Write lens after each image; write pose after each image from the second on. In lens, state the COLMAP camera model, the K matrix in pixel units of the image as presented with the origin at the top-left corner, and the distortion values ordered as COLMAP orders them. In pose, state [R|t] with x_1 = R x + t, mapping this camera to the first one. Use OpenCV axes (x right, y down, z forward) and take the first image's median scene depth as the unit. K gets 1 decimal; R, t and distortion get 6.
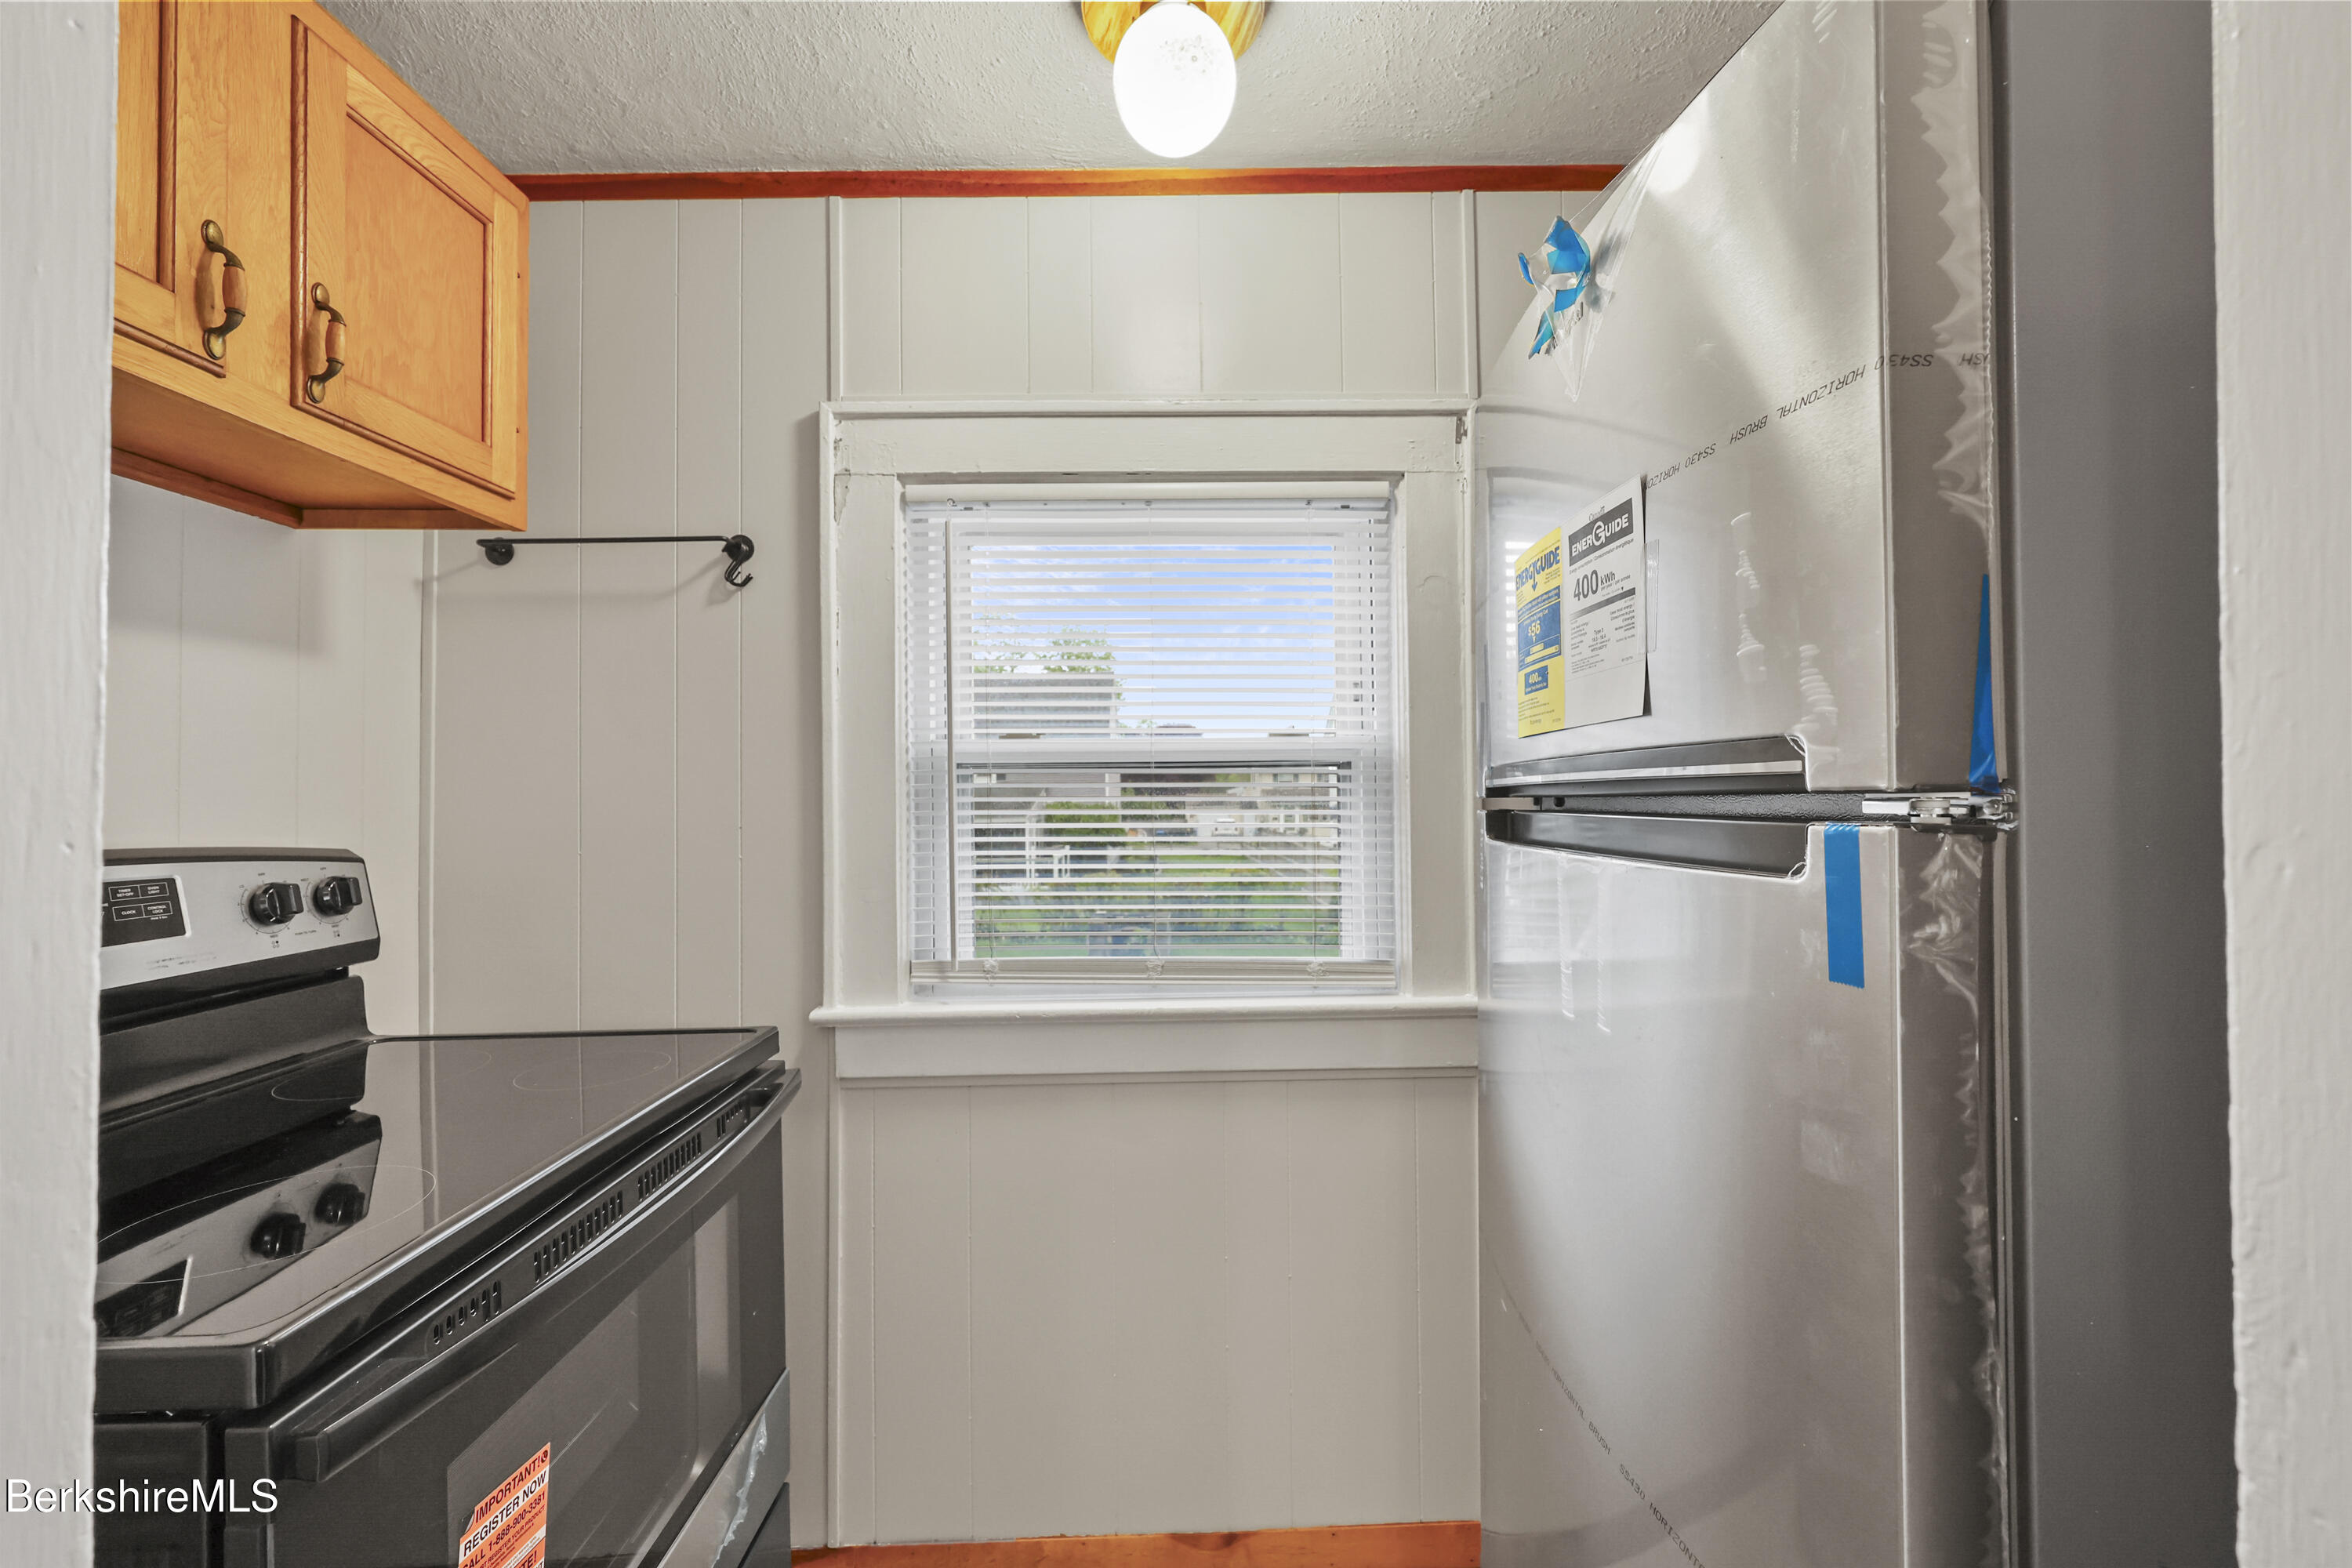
lens RADIAL K [[941.7, 0, 1175.7], [0, 941.7, 786.0], [0, 0, 1]] dist [-0.001831, -0.000107]
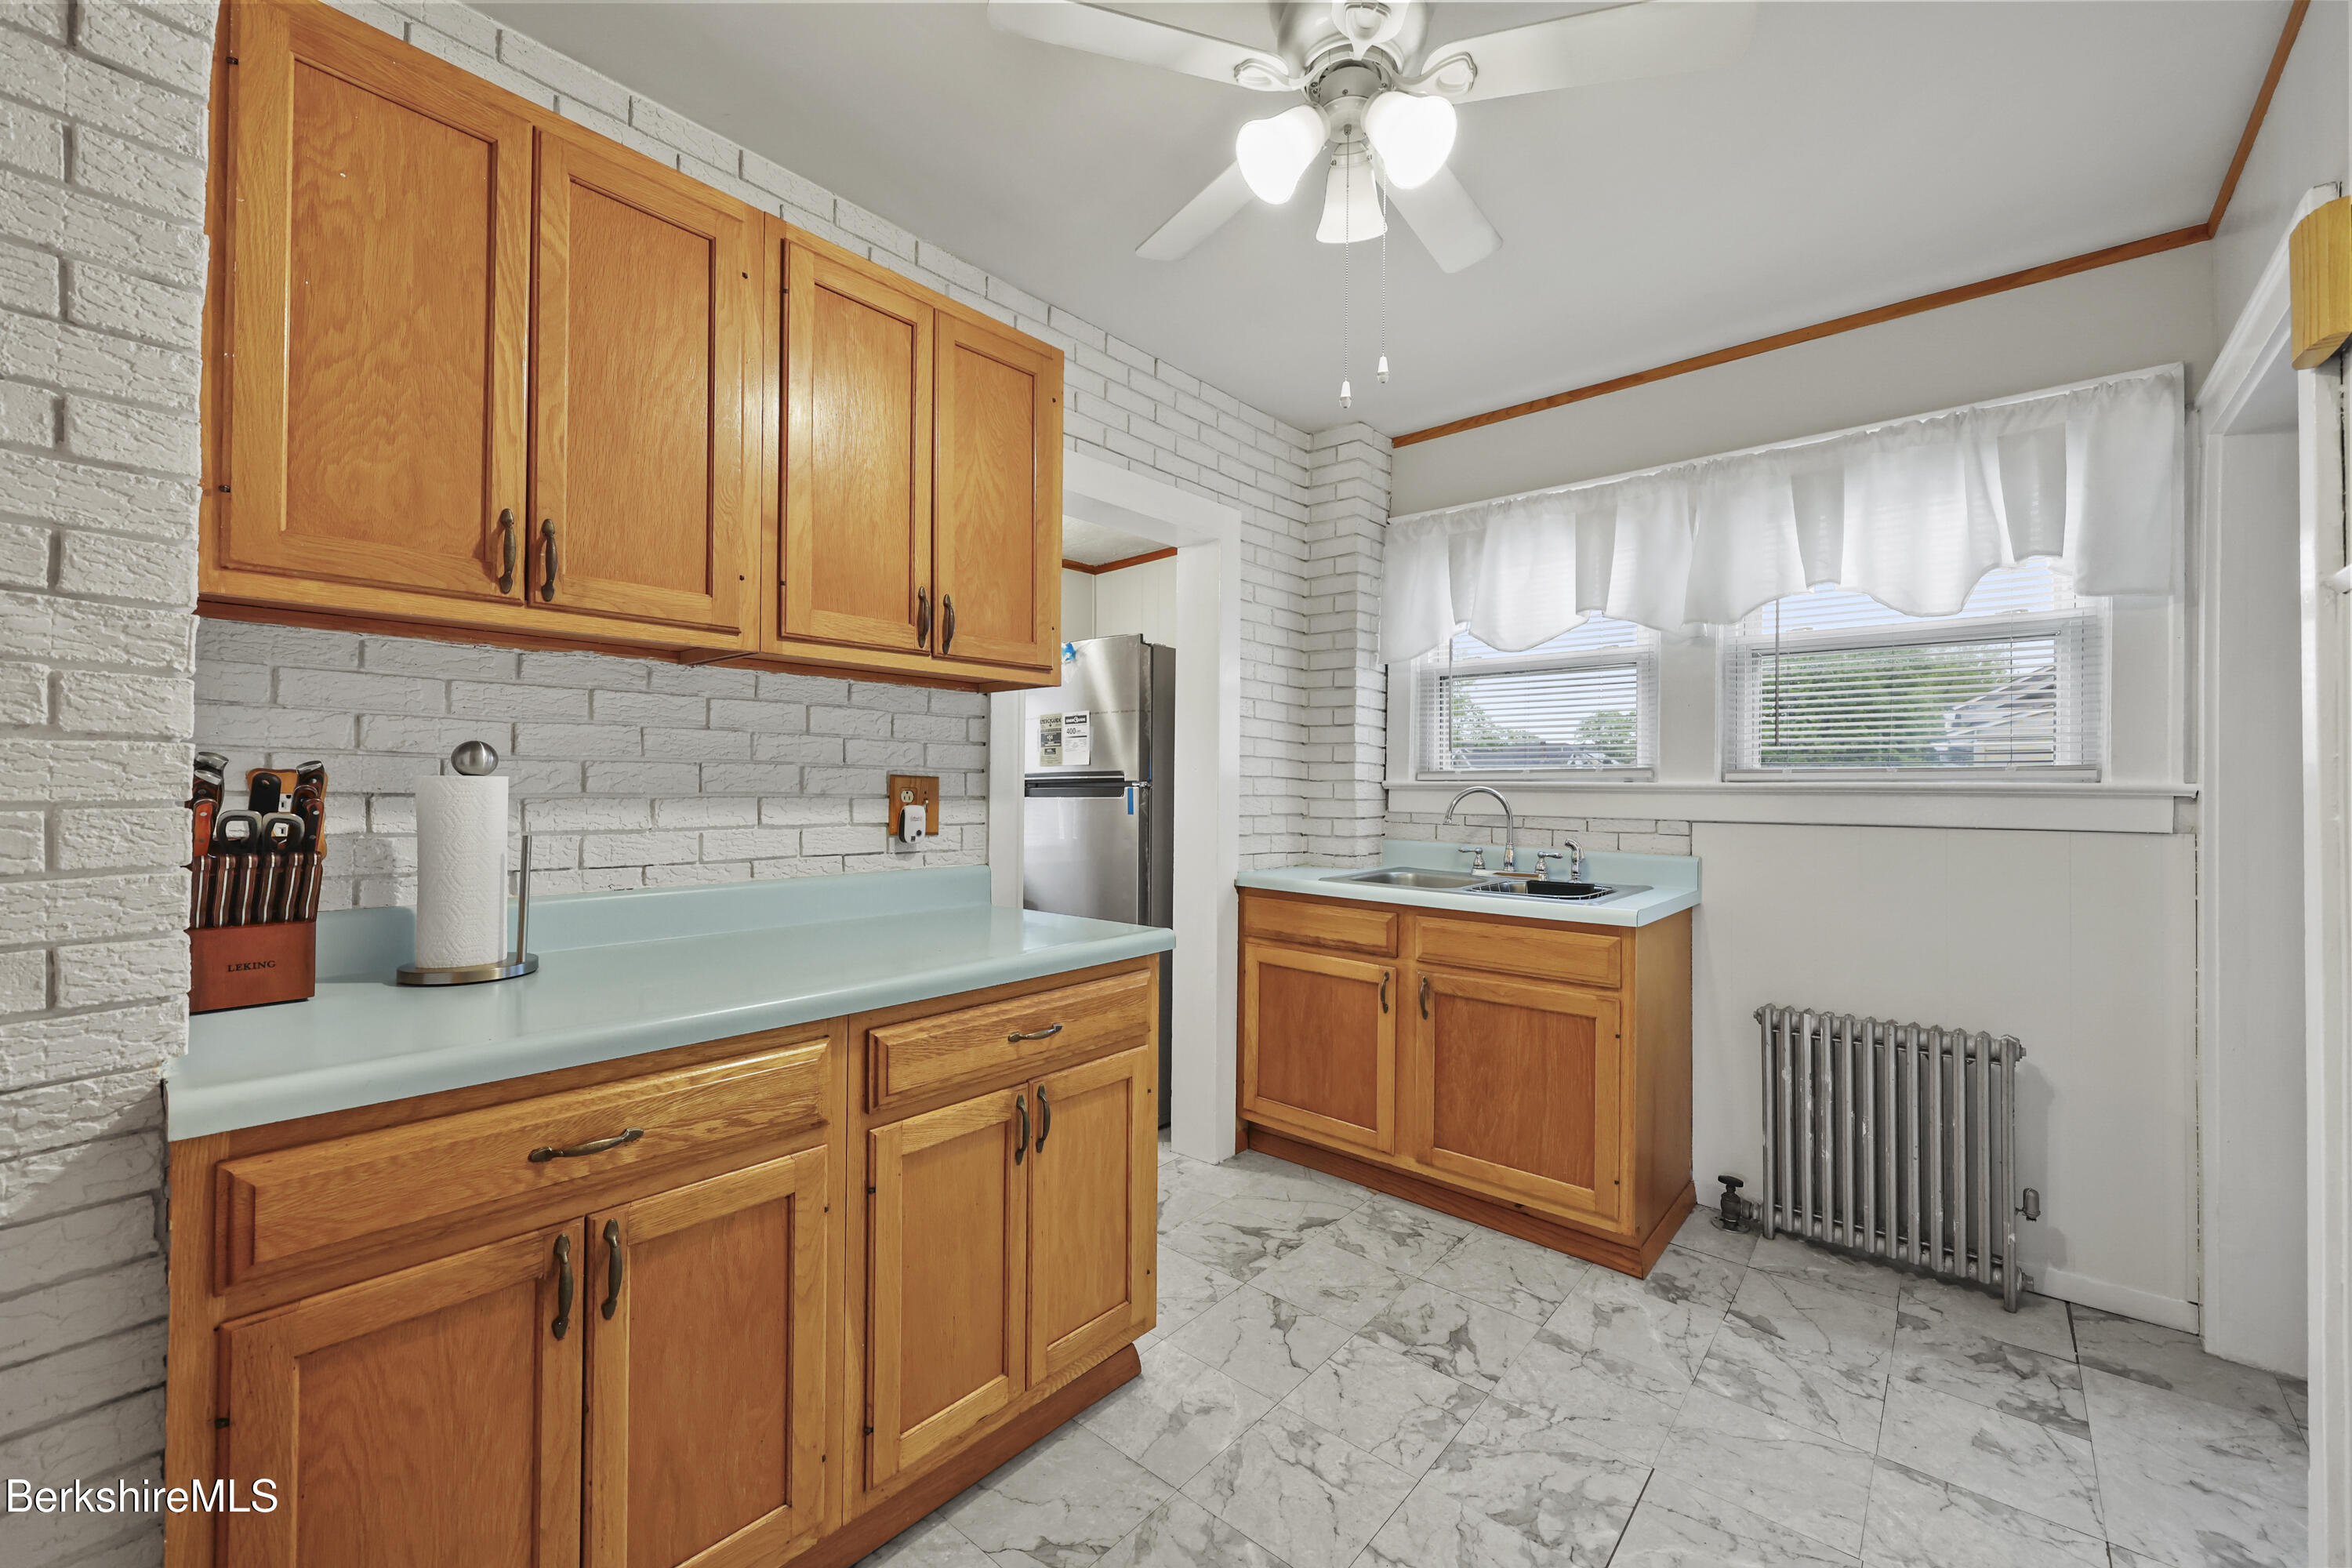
lens RADIAL K [[941.7, 0, 1179.9], [0, 941.7, 777.0], [0, 0, 1]] dist [-0.001831, -0.000107]
pose [[0.678905, 0.016203, 0.734047, -1.271457], [-0.014326, 0.999858, -0.008820, 0.011336], [-0.734086, -0.004528, 0.679041, -1.200515]]
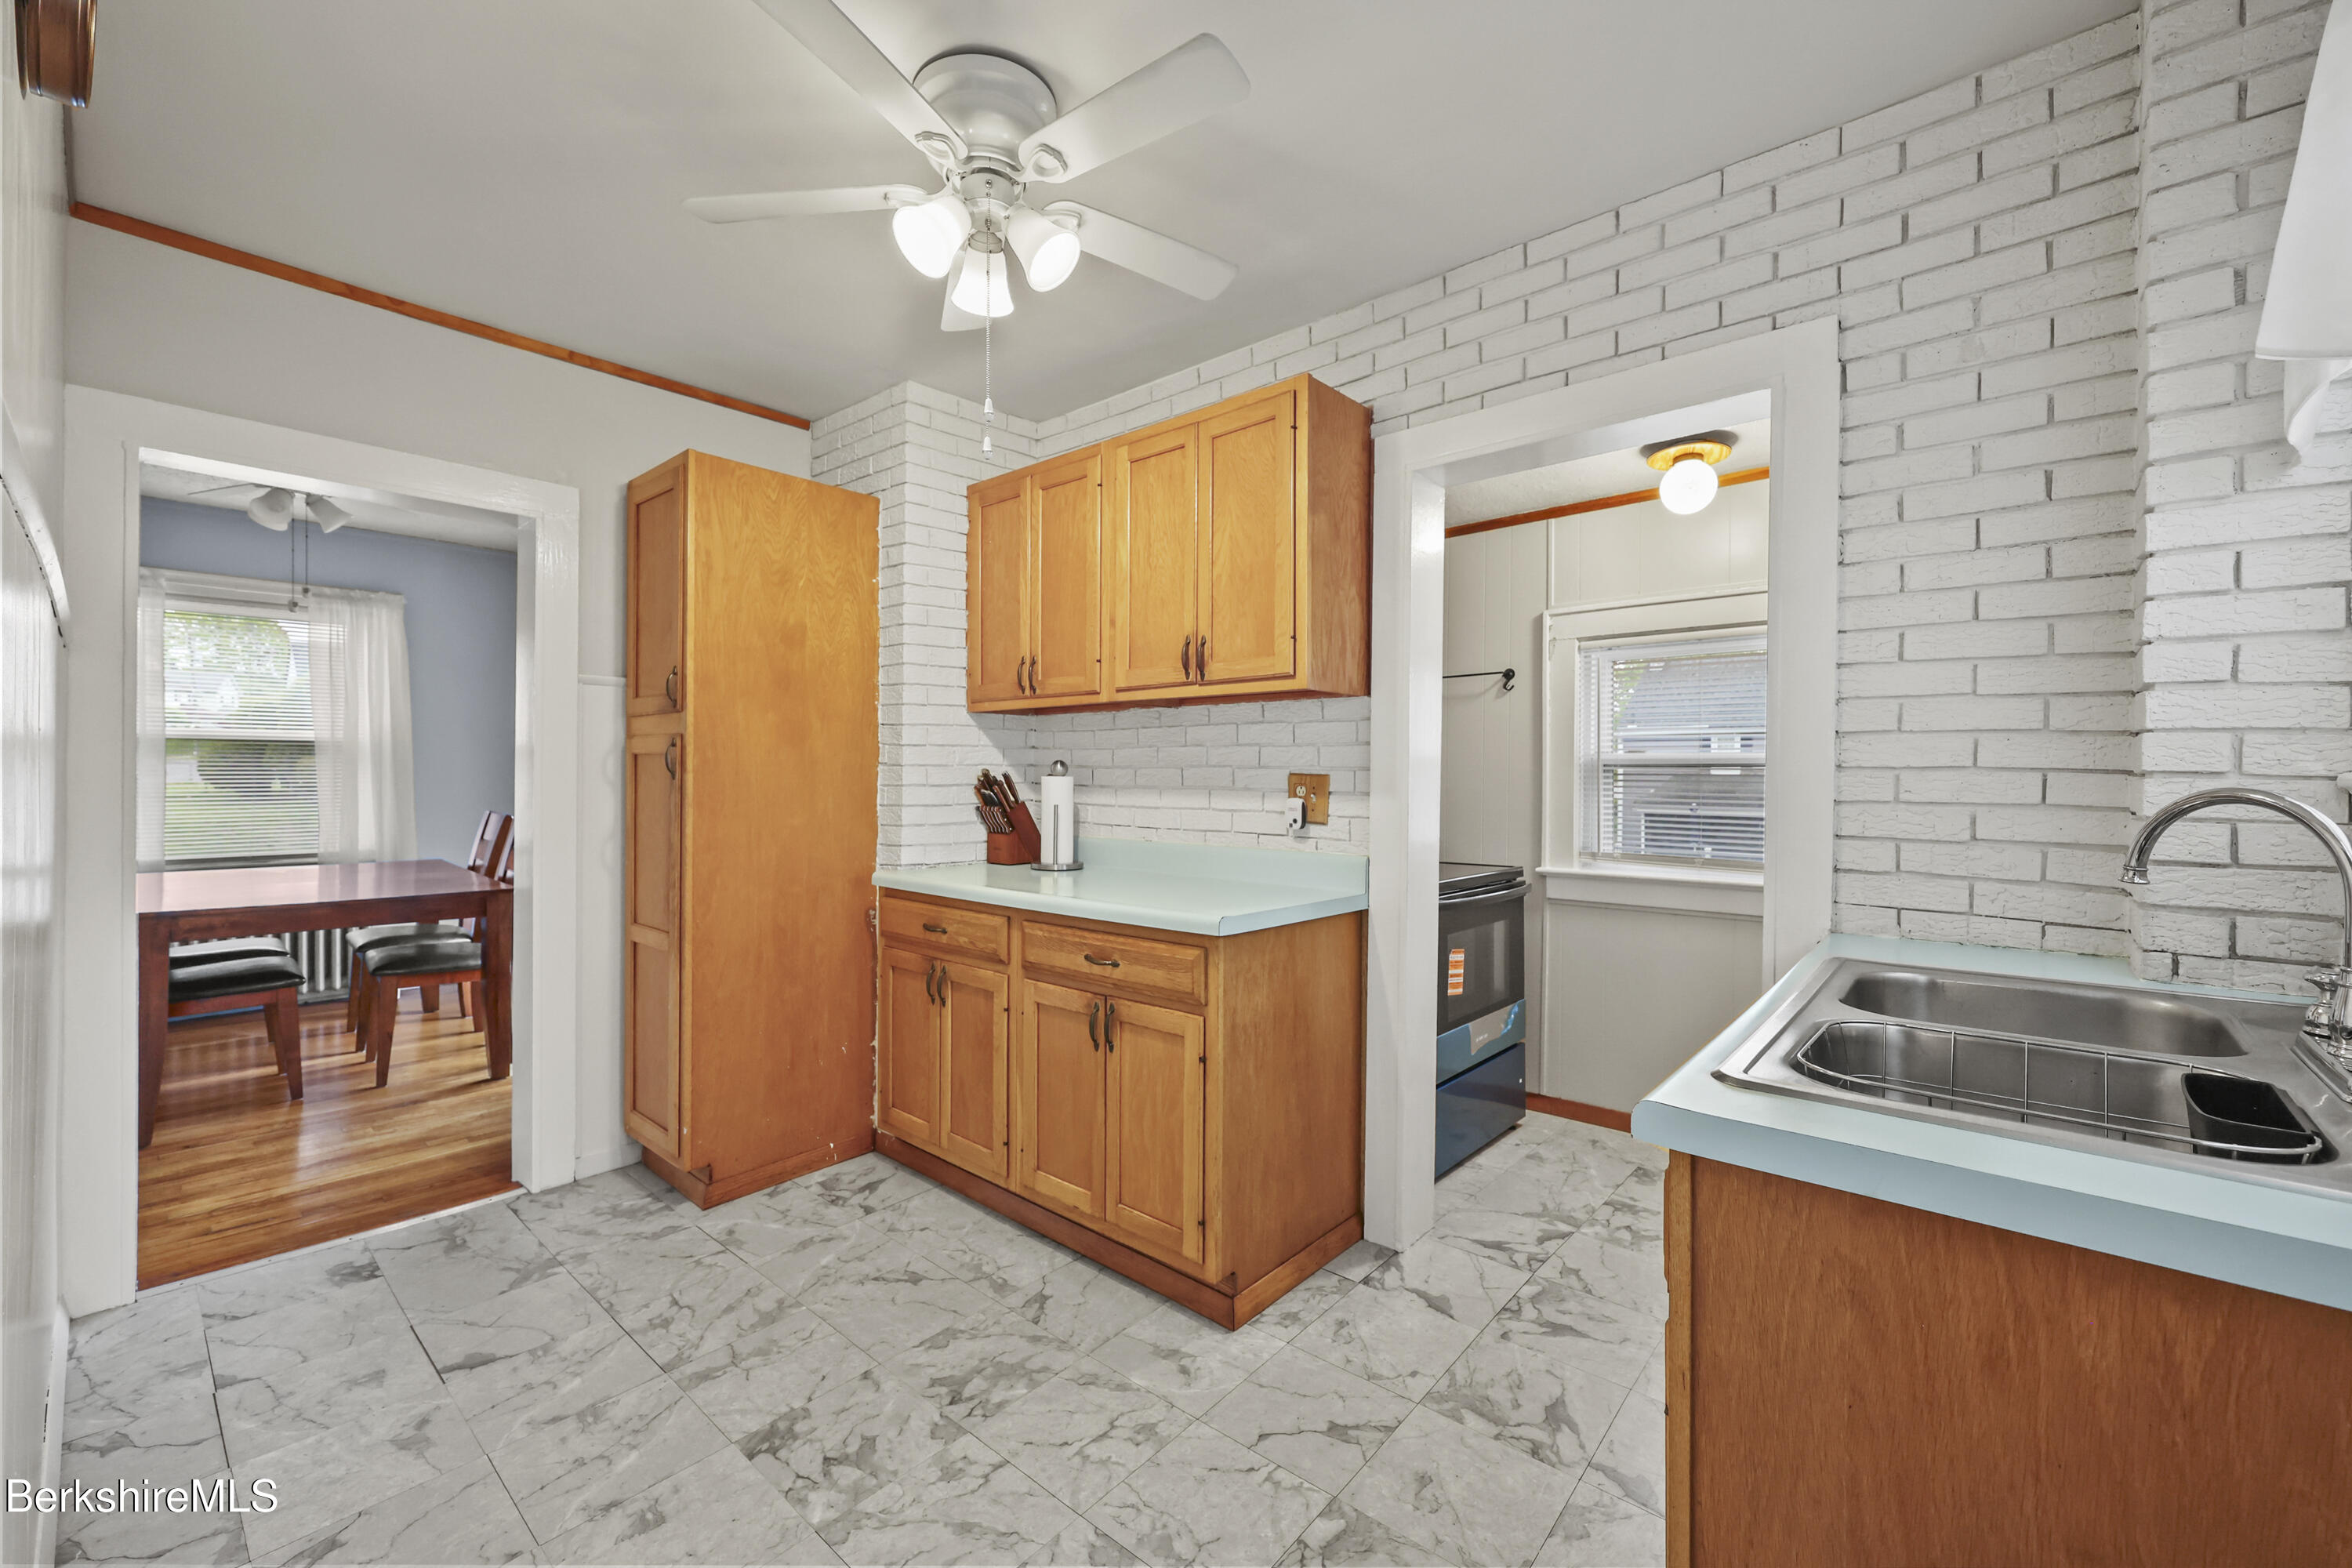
lens RADIAL K [[941.7, 0, 1183.9], [0, 941.7, 779.7], [0, 0, 1]] dist [-0.001831, -0.000107]
pose [[0.732703, 0.013064, -0.680423, 0.576259], [-0.007351, 0.999909, 0.011283, -0.005627], [0.680509, -0.003265, 0.732733, -1.348900]]
